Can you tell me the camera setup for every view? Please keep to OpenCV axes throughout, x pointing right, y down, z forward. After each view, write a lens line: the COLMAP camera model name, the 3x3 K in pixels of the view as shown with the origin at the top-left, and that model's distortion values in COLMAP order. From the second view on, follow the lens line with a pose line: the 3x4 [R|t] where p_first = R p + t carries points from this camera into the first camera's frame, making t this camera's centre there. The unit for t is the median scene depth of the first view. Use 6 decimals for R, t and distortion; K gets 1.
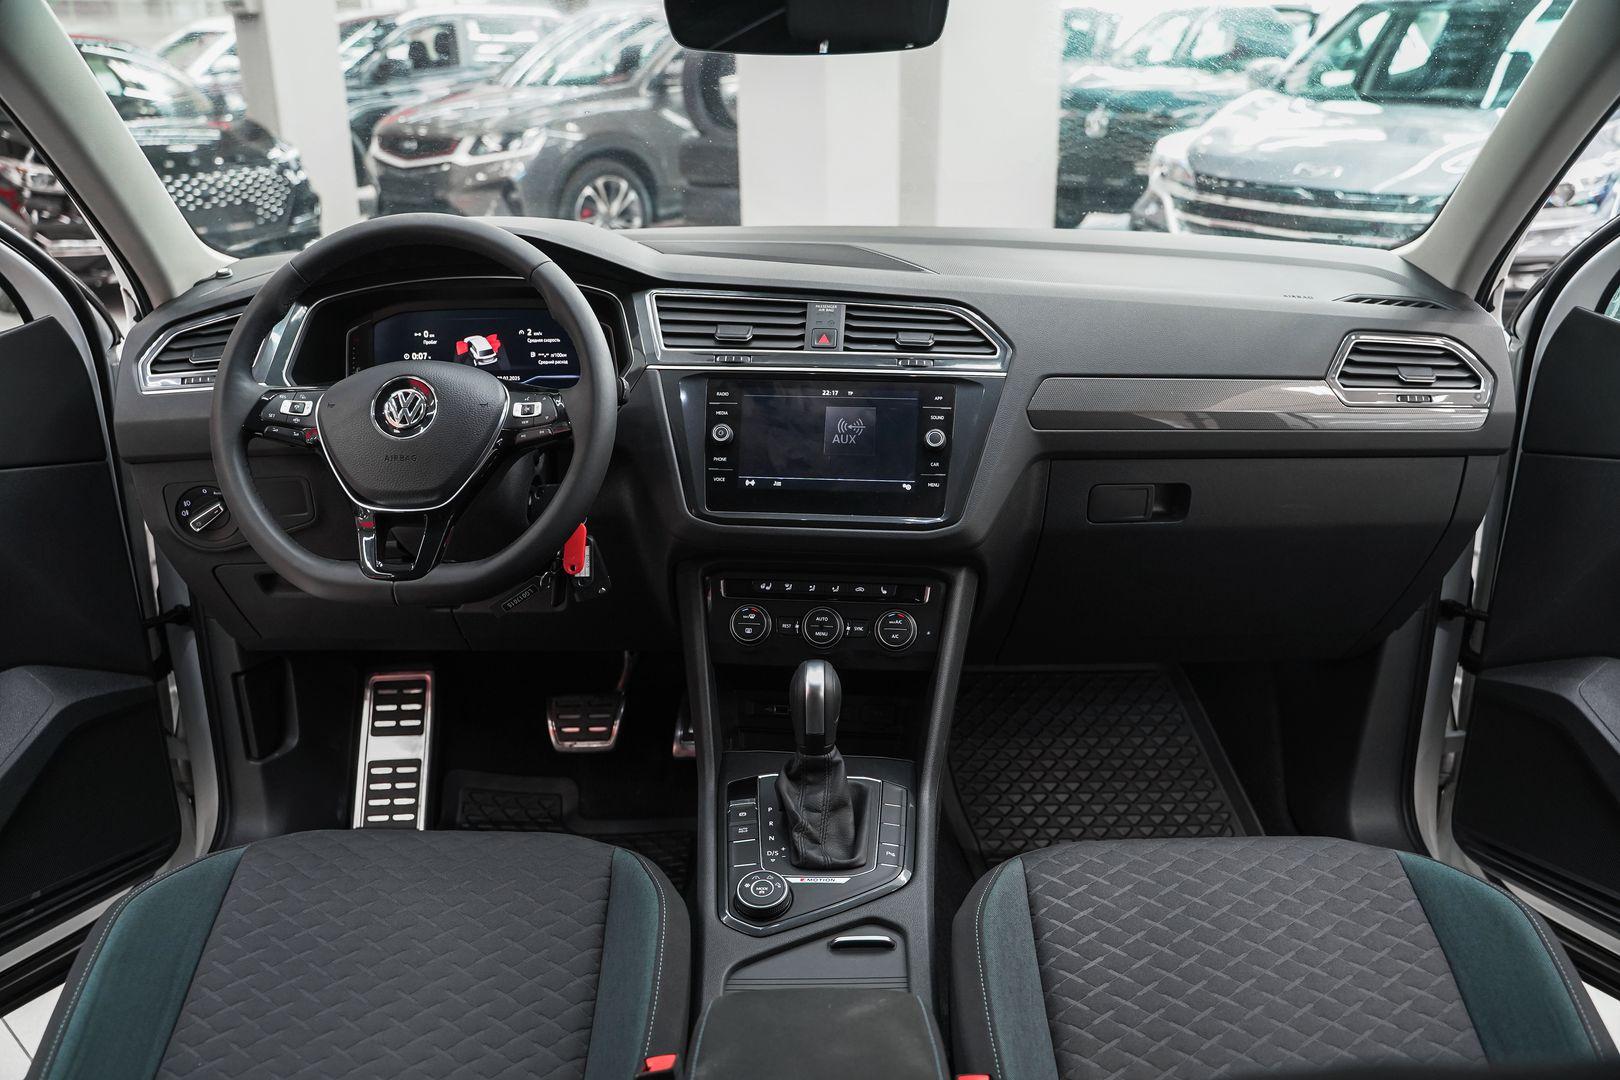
lens RADIAL K [[1307.7, 0, 799.3], [0, 1307.7, 539.4], [0, 0, 1]] dist [-0.111374, 0.093114]
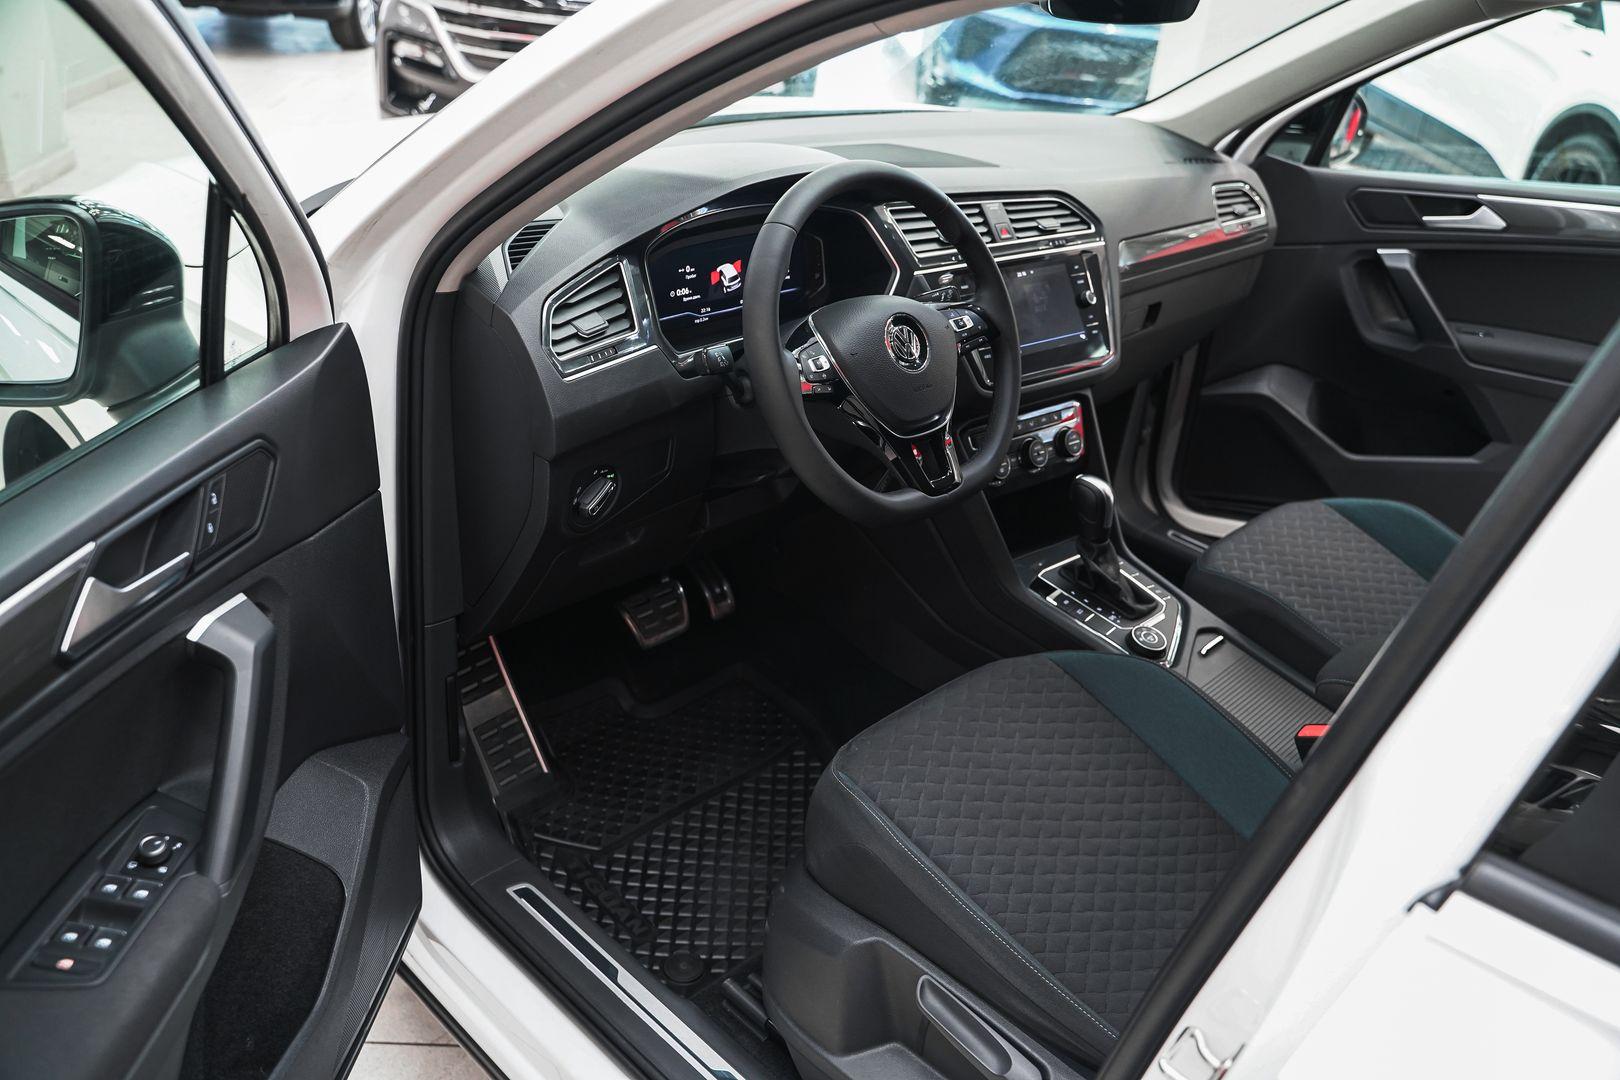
lens RADIAL K [[1307.7, 0, 799.3], [0, 1307.7, 539.4], [0, 0, 1]] dist [-0.111374, 0.093114]
pose [[0.697078, -0.278924, 0.660518, -0.952206], [0.165669, 0.958959, 0.230112, -0.175365], [-0.697593, -0.050979, 0.714678, 0.209022]]
